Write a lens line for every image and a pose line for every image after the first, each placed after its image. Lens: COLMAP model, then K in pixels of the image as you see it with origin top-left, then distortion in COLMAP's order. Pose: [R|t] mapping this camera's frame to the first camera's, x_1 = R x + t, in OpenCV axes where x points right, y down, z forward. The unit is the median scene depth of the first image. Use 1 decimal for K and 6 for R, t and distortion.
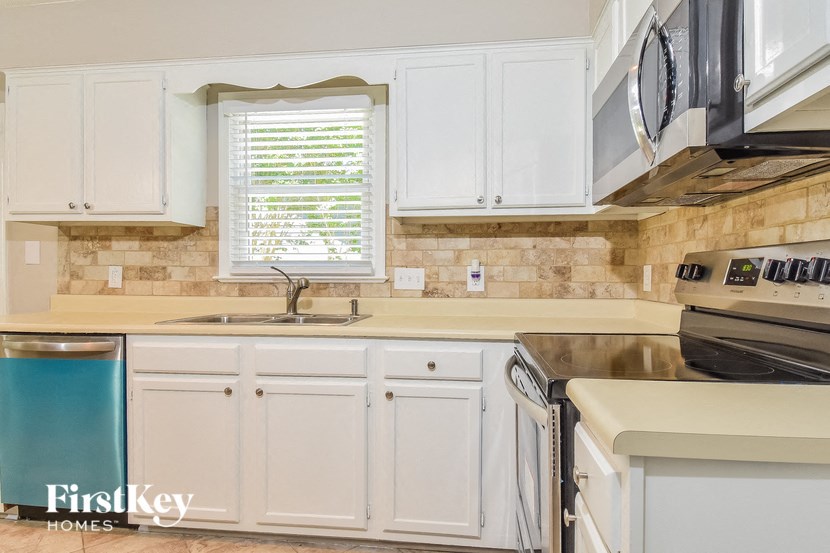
lens RADIAL K [[453.7, 0, 417.4], [0, 453.7, 279.8], [0, 0, 1]] dist [0.003074, 0.000626]
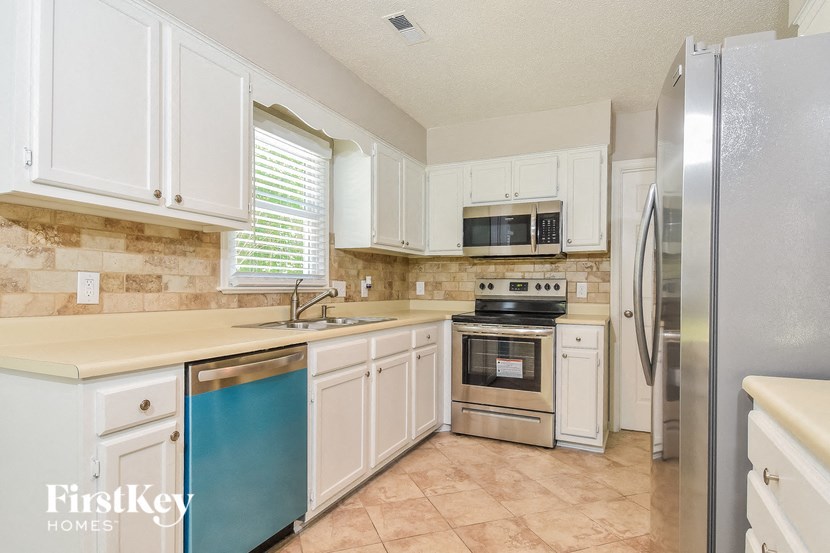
lens RADIAL K [[453.7, 0, 421.4], [0, 453.7, 290.7], [0, 0, 1]] dist [0.003074, 0.000626]
pose [[0.330530, -0.007956, 0.943762, -1.160936], [-0.000616, 0.999962, 0.008646, -0.008409], [-0.943795, -0.003439, 0.330513, 0.296301]]
